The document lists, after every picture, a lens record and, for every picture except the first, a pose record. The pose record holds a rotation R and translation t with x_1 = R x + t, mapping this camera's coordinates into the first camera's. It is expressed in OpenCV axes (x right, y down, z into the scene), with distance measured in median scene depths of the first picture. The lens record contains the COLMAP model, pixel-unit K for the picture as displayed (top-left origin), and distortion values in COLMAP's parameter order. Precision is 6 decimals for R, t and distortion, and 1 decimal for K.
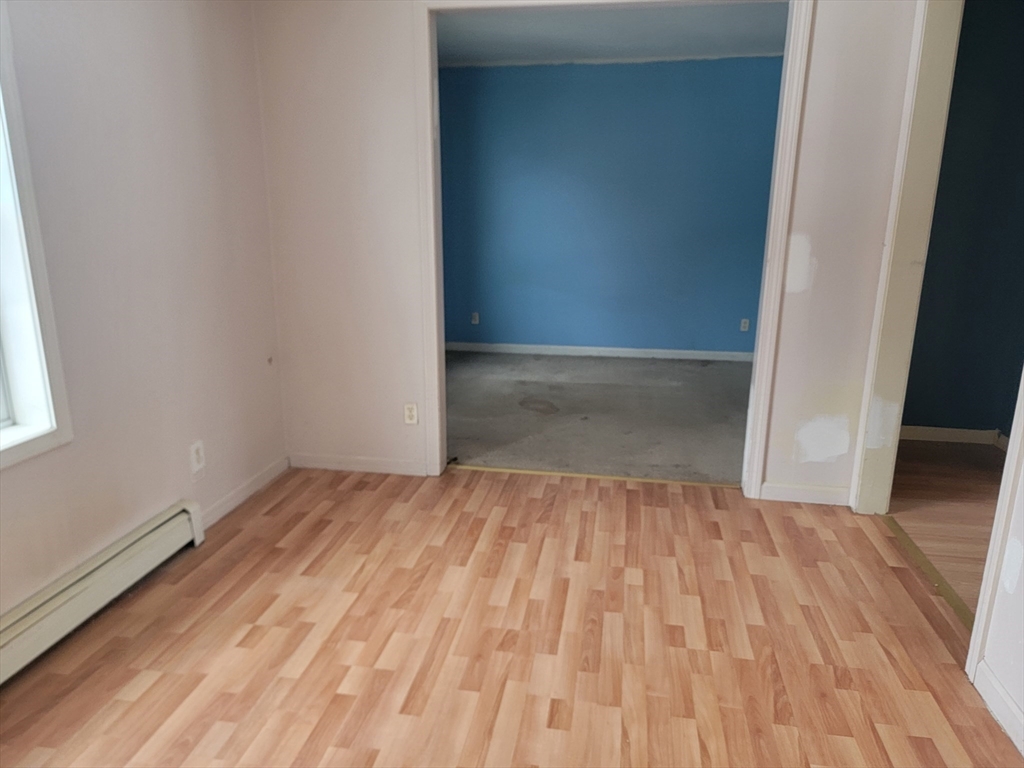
lens RADIAL K [[711.9, 0, 510.6], [0, 711.9, 382.7], [0, 0, 1]] dist [0.080455, -0.056329]
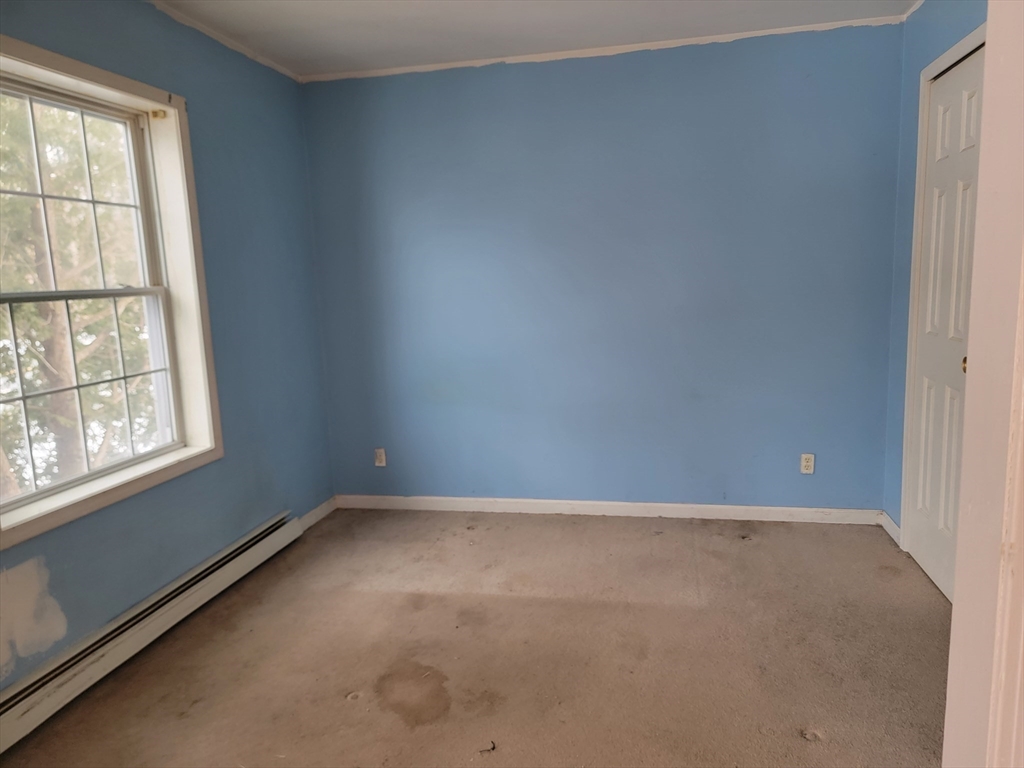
lens RADIAL K [[711.9, 0, 514.3], [0, 711.9, 383.0], [0, 0, 1]] dist [0.080455, -0.056329]
pose [[0.998694, -0.029631, -0.041625, 0.222722], [0.025786, 0.995603, -0.090051, -0.214534], [0.044110, 0.088860, 0.995067, 0.792606]]
